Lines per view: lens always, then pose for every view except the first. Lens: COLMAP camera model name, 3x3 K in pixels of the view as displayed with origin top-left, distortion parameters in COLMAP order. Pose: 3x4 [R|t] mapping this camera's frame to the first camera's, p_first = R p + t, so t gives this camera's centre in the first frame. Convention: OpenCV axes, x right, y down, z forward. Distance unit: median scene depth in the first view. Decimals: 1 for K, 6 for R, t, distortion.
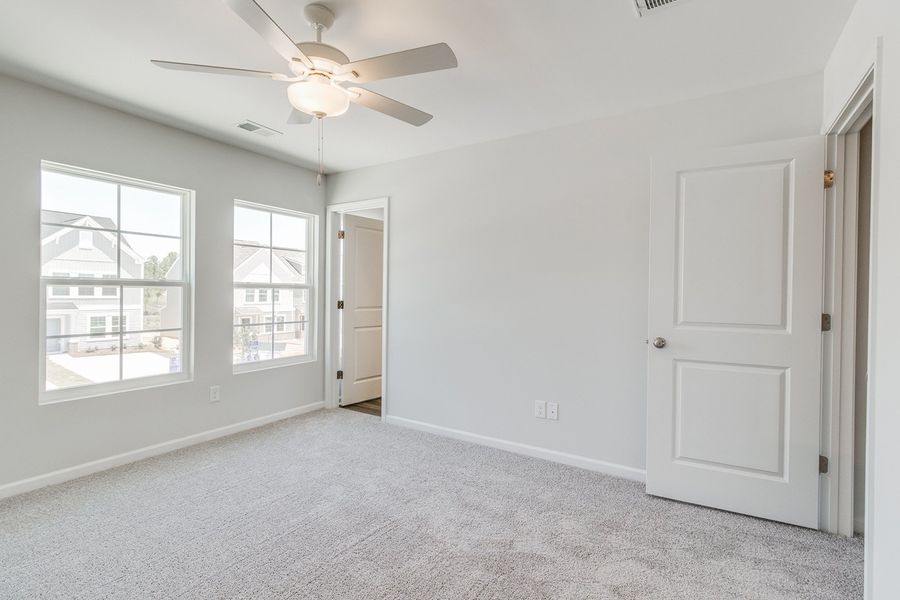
lens RADIAL K [[418.1, 0, 454.1], [0, 418.1, 295.5], [0, 0, 1]] dist [0.002616, 0.000474]
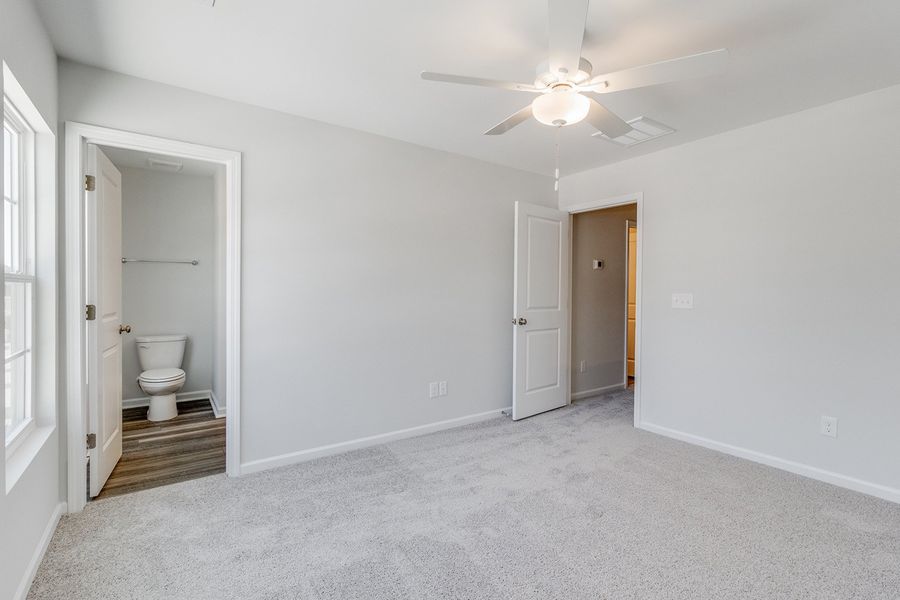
lens RADIAL K [[418.1, 0, 454.1], [0, 418.1, 295.5], [0, 0, 1]] dist [0.002616, 0.000474]
pose [[0.378962, -0.017822, 0.925241, -1.038653], [0.003646, 0.999836, 0.017766, -0.013159], [-0.925405, -0.003359, 0.378965, 0.628440]]
